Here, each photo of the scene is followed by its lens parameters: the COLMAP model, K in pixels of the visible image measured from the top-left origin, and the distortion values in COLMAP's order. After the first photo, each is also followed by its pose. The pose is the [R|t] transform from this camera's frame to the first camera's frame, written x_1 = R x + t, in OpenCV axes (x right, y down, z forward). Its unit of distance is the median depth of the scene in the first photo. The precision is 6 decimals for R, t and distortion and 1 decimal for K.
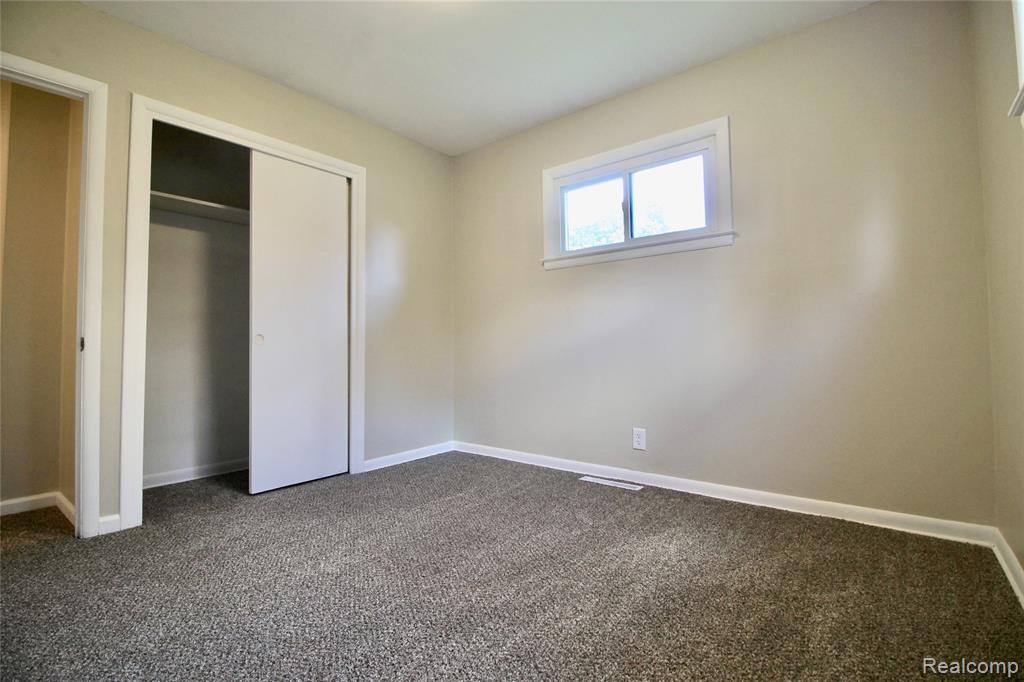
lens RADIAL K [[482.1, 0, 512.4], [0, 482.1, 331.7], [0, 0, 1]] dist [0.003037, -0.013914]
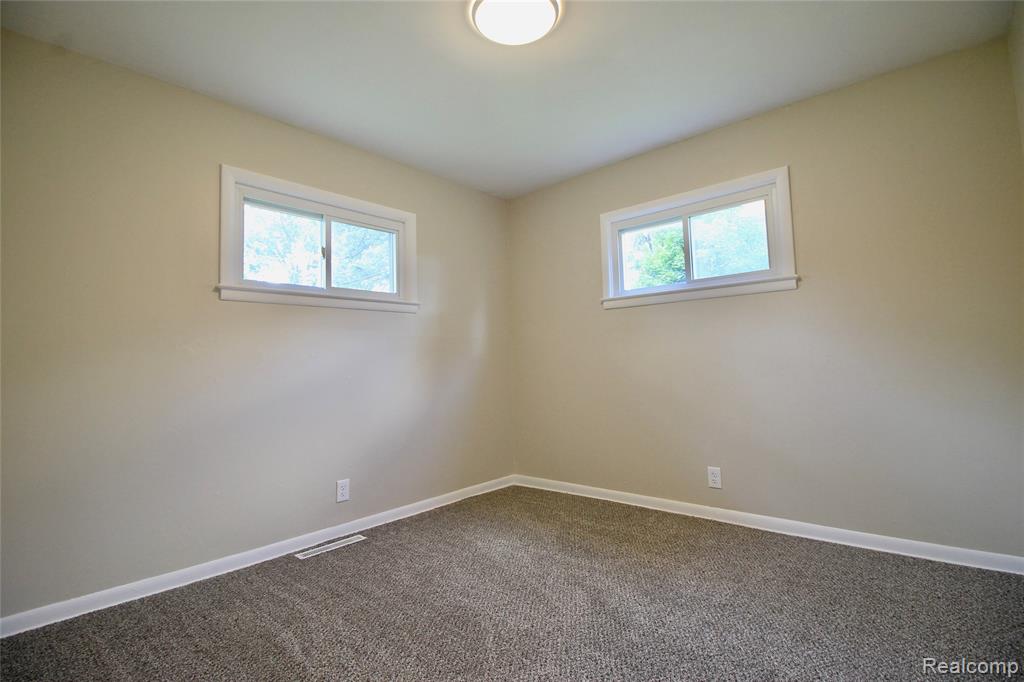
lens RADIAL K [[482.1, 0, 512.4], [0, 482.1, 331.7], [0, 0, 1]] dist [0.003037, -0.013914]
pose [[0.043059, 0.075113, 0.996245, -0.792162], [-0.007909, 0.997164, -0.074840, -0.034544], [-0.999041, -0.004656, 0.043531, 0.656152]]
